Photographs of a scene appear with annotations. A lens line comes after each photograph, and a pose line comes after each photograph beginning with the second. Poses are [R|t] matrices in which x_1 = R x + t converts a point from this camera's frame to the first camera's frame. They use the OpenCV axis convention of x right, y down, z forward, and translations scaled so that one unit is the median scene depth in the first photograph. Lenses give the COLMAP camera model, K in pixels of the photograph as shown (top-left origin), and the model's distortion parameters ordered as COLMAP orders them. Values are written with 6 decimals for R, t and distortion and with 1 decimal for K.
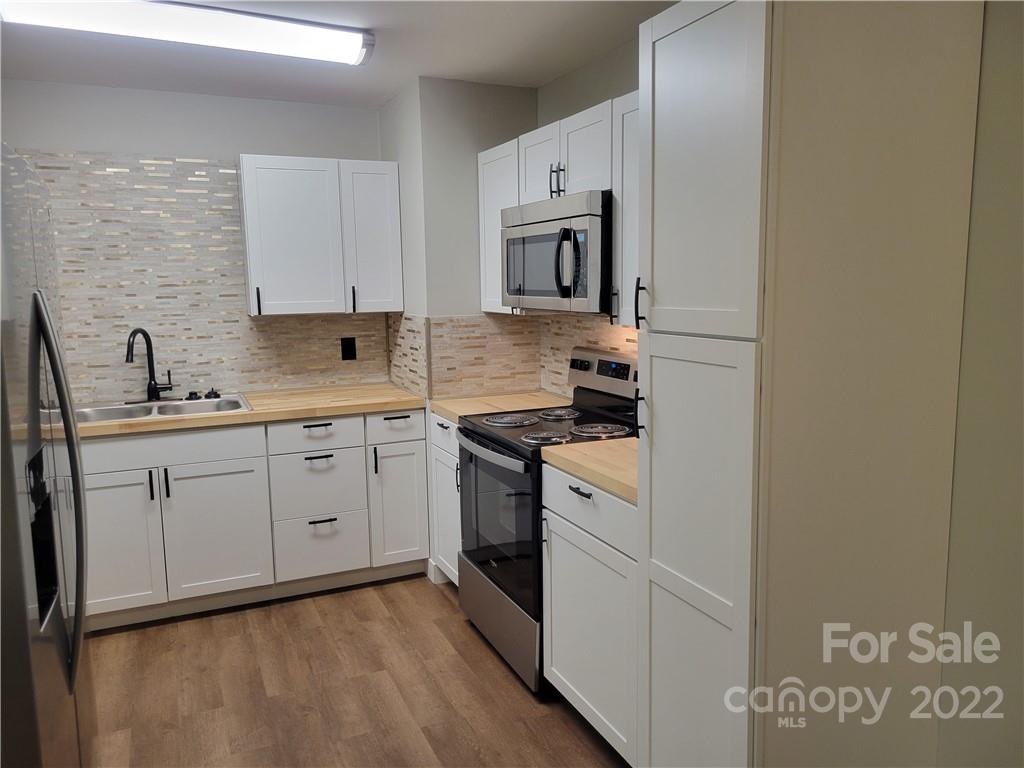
lens RADIAL K [[770.8, 0, 507.7], [0, 770.8, 390.0], [0, 0, 1]] dist [0.050389, -0.027394]
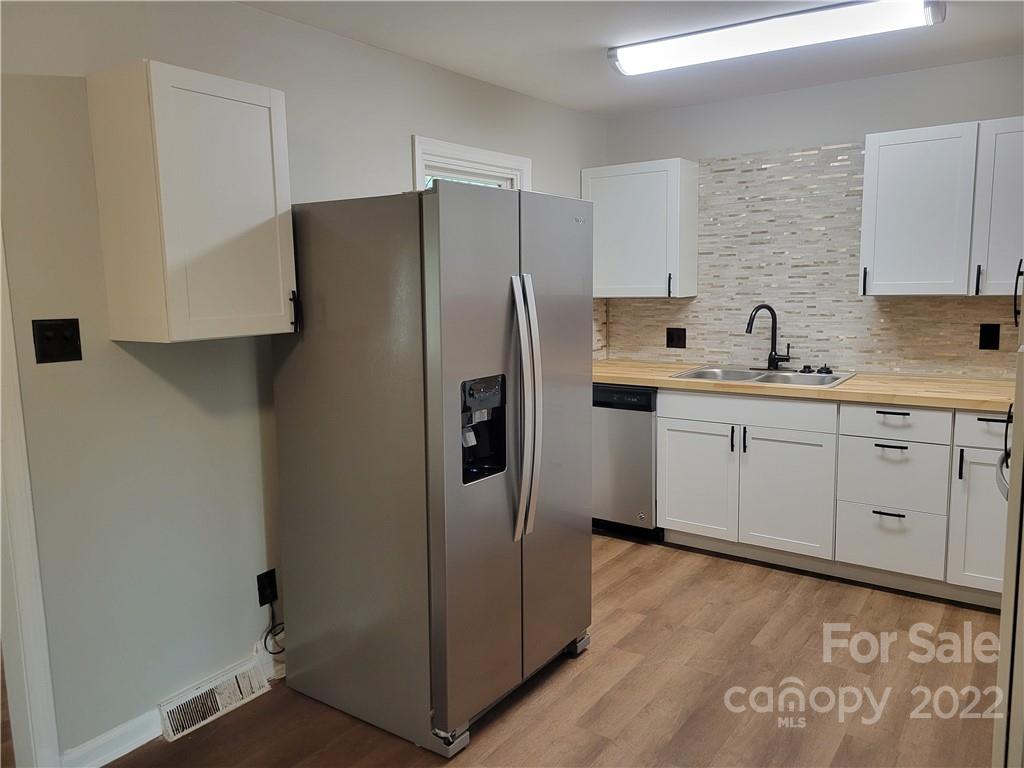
lens RADIAL K [[770.8, 0, 499.0], [0, 770.8, 383.1], [0, 0, 1]] dist [0.050389, -0.027394]
pose [[0.509425, 0.127260, -0.851053, 0.316049], [-0.108155, 0.990630, 0.083392, -0.018113], [0.853691, 0.049564, 0.518415, 0.087895]]
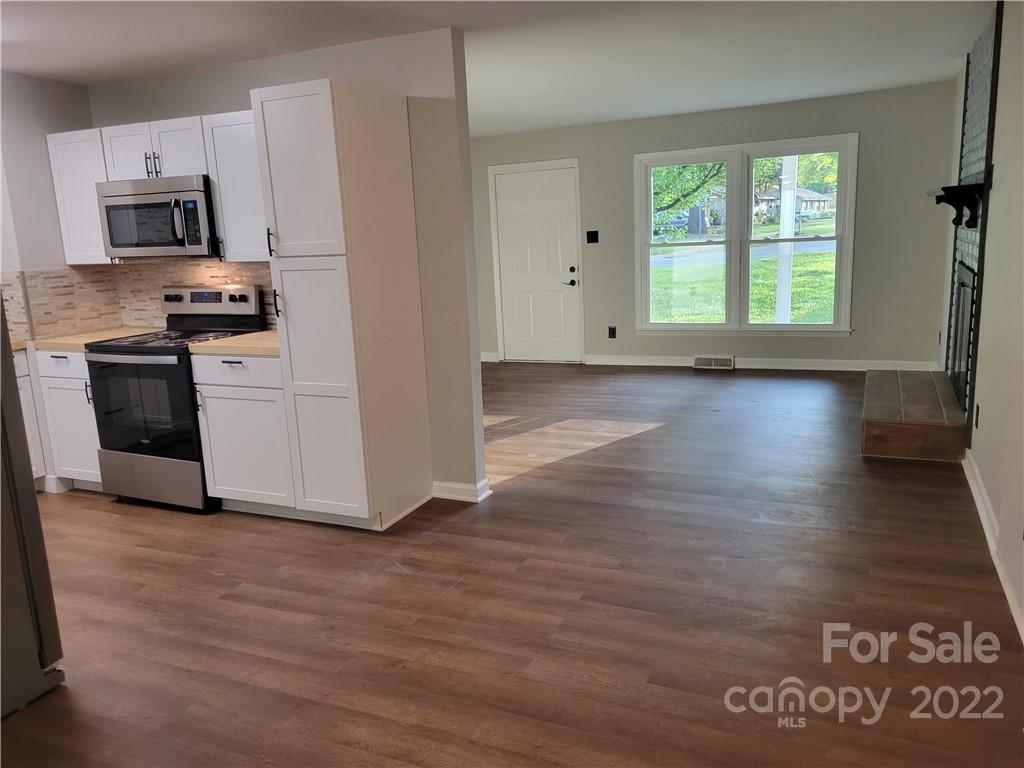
lens RADIAL K [[770.8, 0, 506.8], [0, 770.8, 384.0], [0, 0, 1]] dist [0.050389, -0.027394]
pose [[0.752814, -0.145310, 0.641994, -0.347860], [0.125724, 0.989115, 0.076452, 0.082104], [-0.646115, 0.023160, 0.762889, -0.413738]]
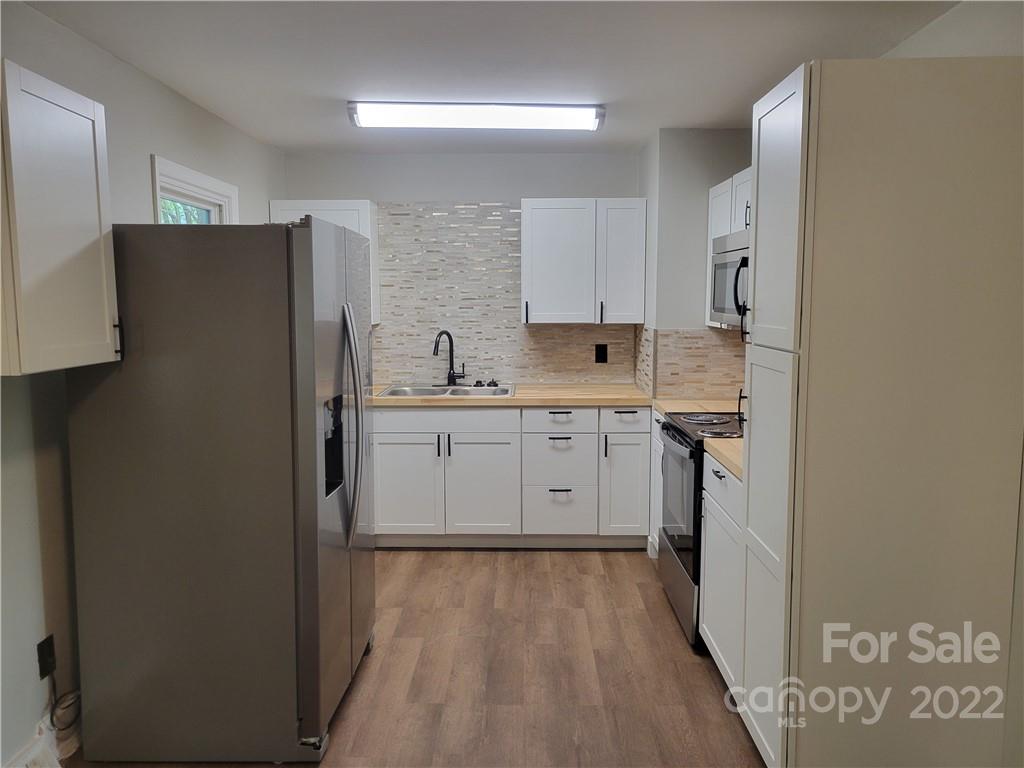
lens RADIAL K [[770.8, 0, 510.6], [0, 770.8, 384.1], [0, 0, 1]] dist [0.050389, -0.027394]
pose [[0.907456, 0.063174, -0.415371, 0.193962], [-0.072546, 0.997342, -0.006805, 0.014140], [0.413837, 0.036309, 0.909627, -0.165678]]
